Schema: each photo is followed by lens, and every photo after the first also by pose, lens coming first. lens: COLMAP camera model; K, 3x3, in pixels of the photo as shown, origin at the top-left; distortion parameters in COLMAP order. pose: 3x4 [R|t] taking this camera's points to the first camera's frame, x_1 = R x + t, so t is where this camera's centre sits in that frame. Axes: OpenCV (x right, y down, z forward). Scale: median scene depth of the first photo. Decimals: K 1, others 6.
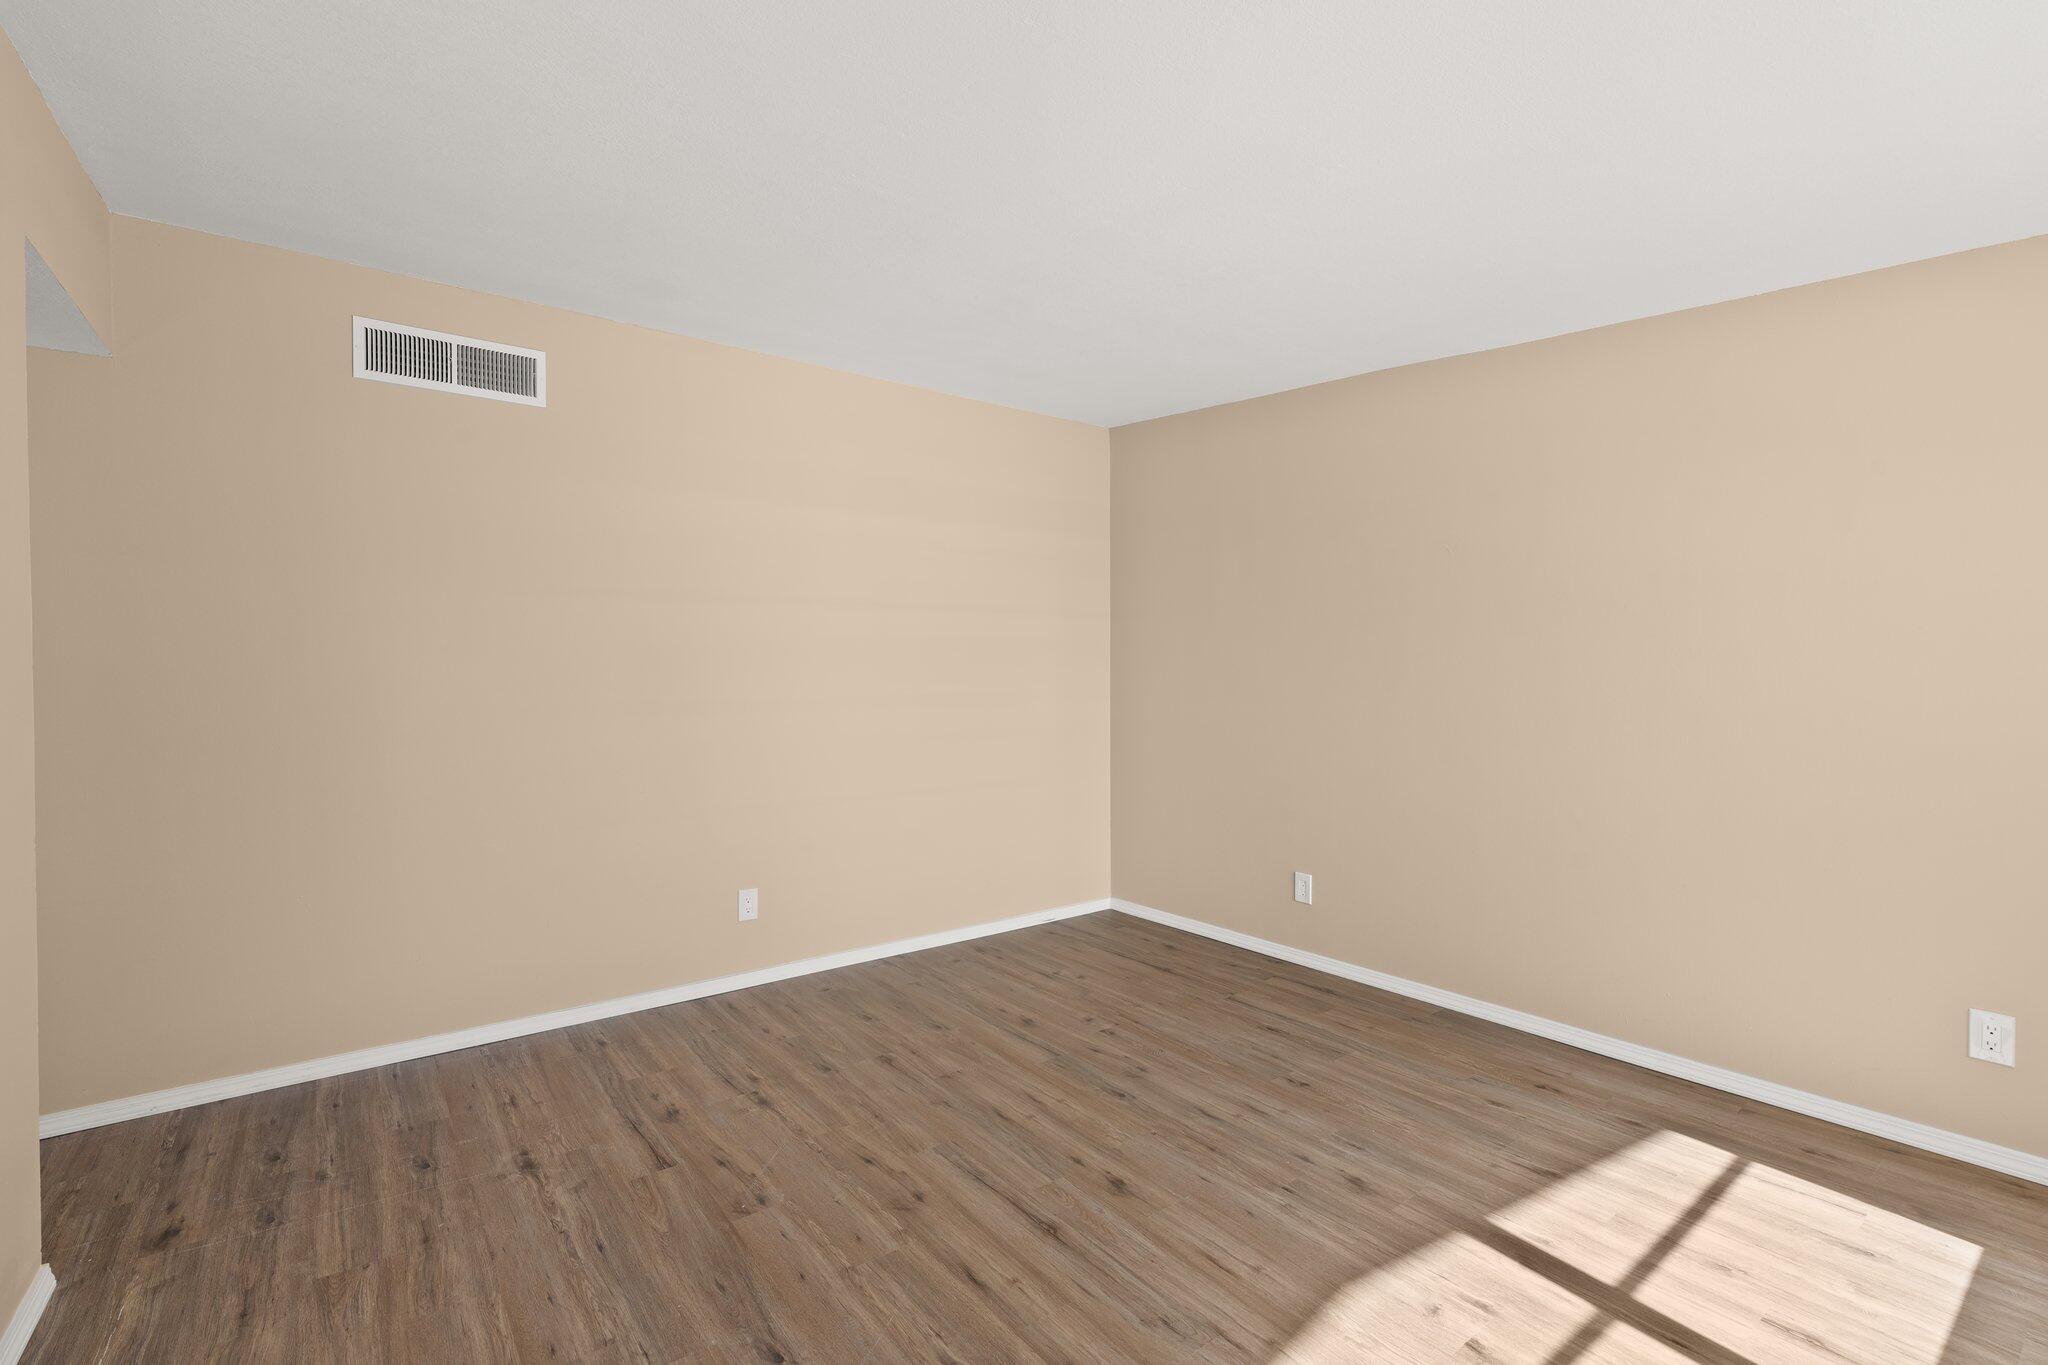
lens RADIAL K [[921.5, 0, 1025.5], [0, 921.5, 677.8], [0, 0, 1]] dist [-0.006988, 0.001992]
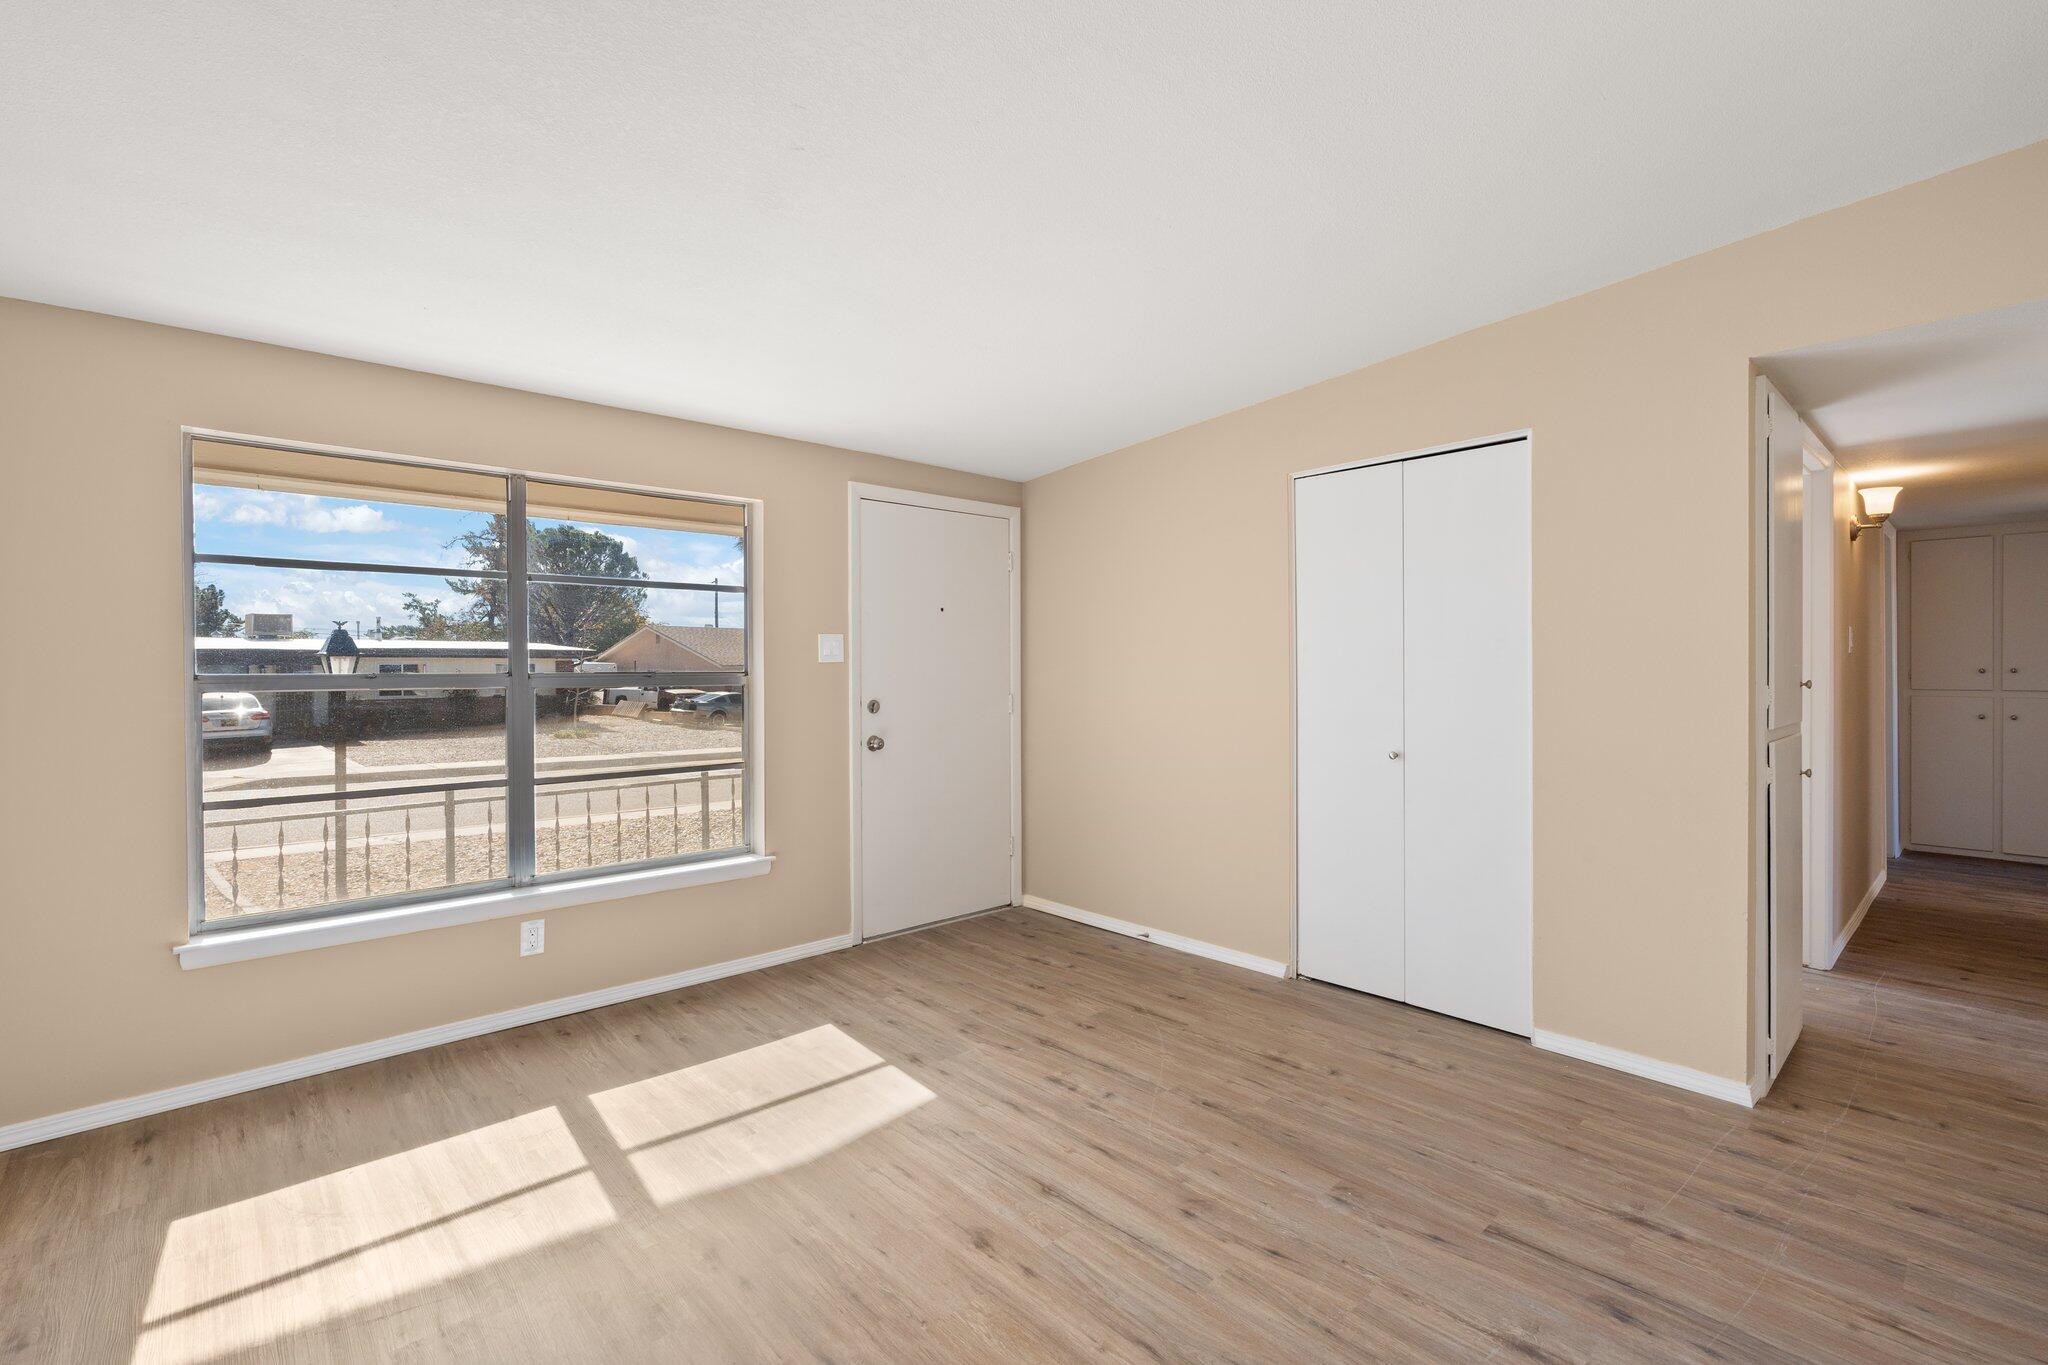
lens RADIAL K [[921.5, 0, 1025.7], [0, 921.5, 674.6], [0, 0, 1]] dist [-0.006988, 0.001992]
pose [[-0.995827, 0.007846, -0.090926, 0.141433], [0.006700, 0.999894, 0.012903, -0.018303], [0.091017, 0.012240, -0.995774, 1.988342]]
